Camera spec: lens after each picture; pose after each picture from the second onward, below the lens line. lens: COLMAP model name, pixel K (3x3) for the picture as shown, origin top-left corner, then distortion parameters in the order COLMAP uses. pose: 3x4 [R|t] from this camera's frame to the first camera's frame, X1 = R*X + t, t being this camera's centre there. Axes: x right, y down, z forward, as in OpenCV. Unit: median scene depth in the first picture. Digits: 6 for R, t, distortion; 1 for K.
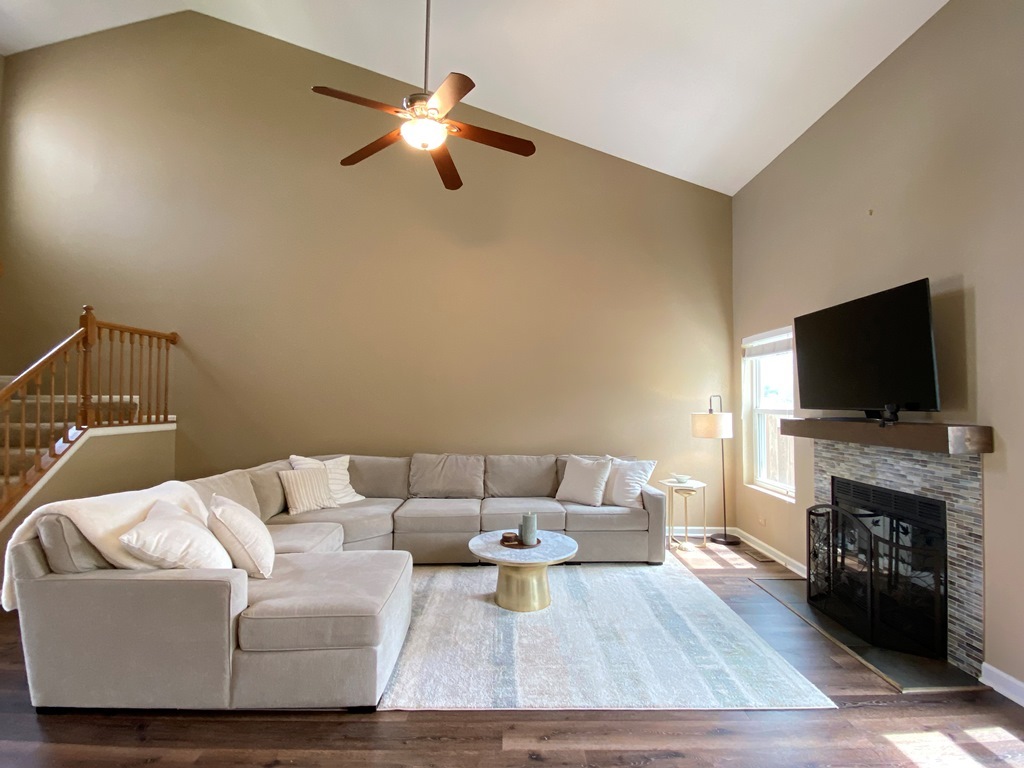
lens RADIAL K [[480.3, 0, 513.1], [0, 480.3, 389.5], [0, 0, 1]] dist [-0.001851, -0.000297]
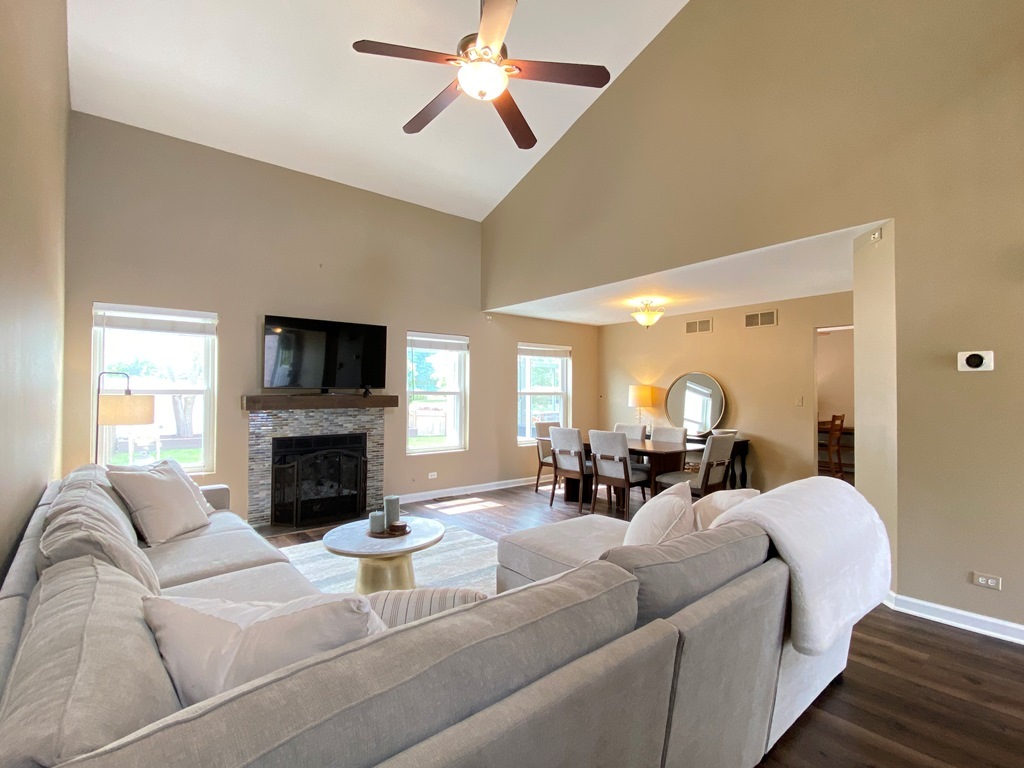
lens RADIAL K [[480.3, 0, 512.8], [0, 480.3, 385.8], [0, 0, 1]] dist [-0.001851, -0.000297]
pose [[-0.644317, 0.017491, 0.764559, -1.031993], [-0.022015, 0.998900, -0.041405, 0.099304], [-0.764442, -0.043510, -0.643223, 1.769837]]
